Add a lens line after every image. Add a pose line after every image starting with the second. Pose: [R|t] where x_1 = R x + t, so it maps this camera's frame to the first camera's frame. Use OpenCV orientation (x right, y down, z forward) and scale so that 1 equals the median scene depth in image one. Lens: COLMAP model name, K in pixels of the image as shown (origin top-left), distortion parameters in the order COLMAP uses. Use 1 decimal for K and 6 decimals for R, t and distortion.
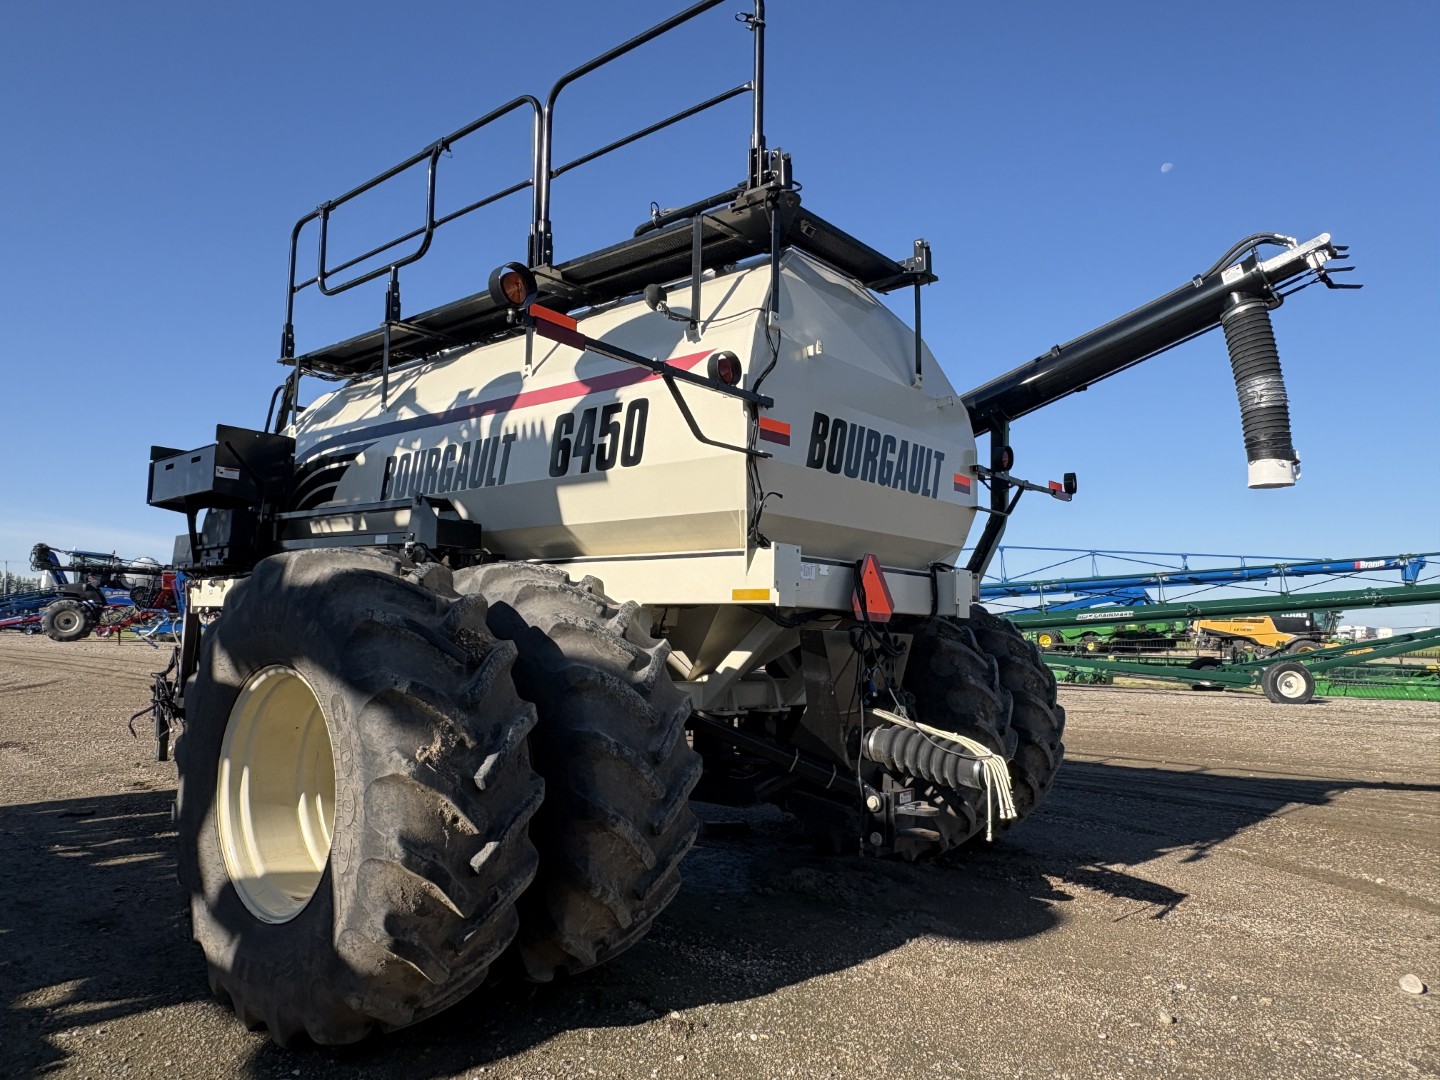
lens RADIAL K [[968.3, 0, 722.7], [0, 968.3, 475.8], [0, 0, 1]] dist [-0.037247, 0.000043]
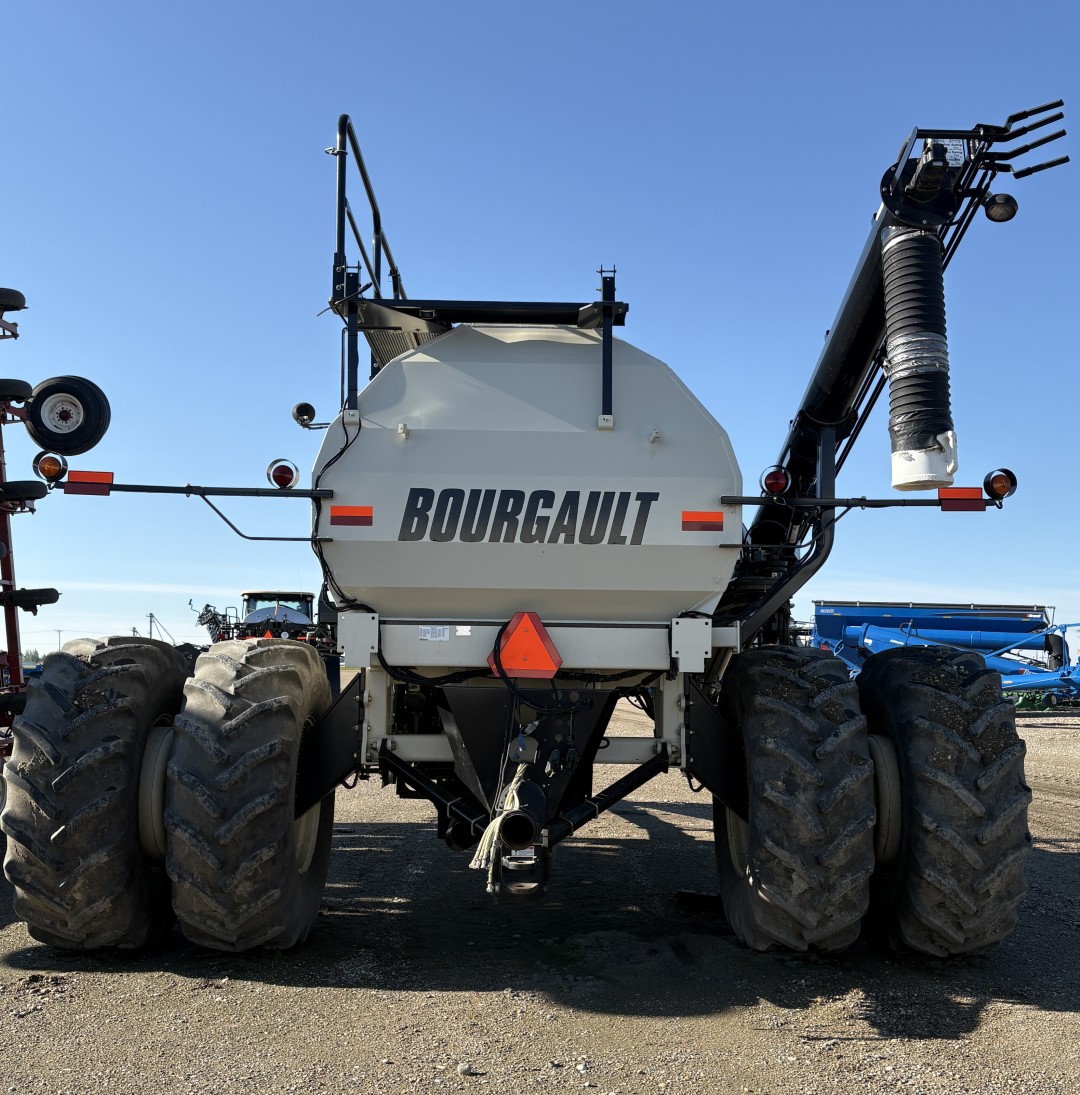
lens RADIAL K [[1177.2, 0, 540.0], [0, 1177.2, 547.5], [0, 0, 1]] dist [0.016960, -0.023942]
pose [[0.676056, -0.095684, -0.730612, 1.063417], [0.122752, 0.992302, -0.016370, 0.036042], [0.726554, -0.078617, 0.682597, 0.177168]]
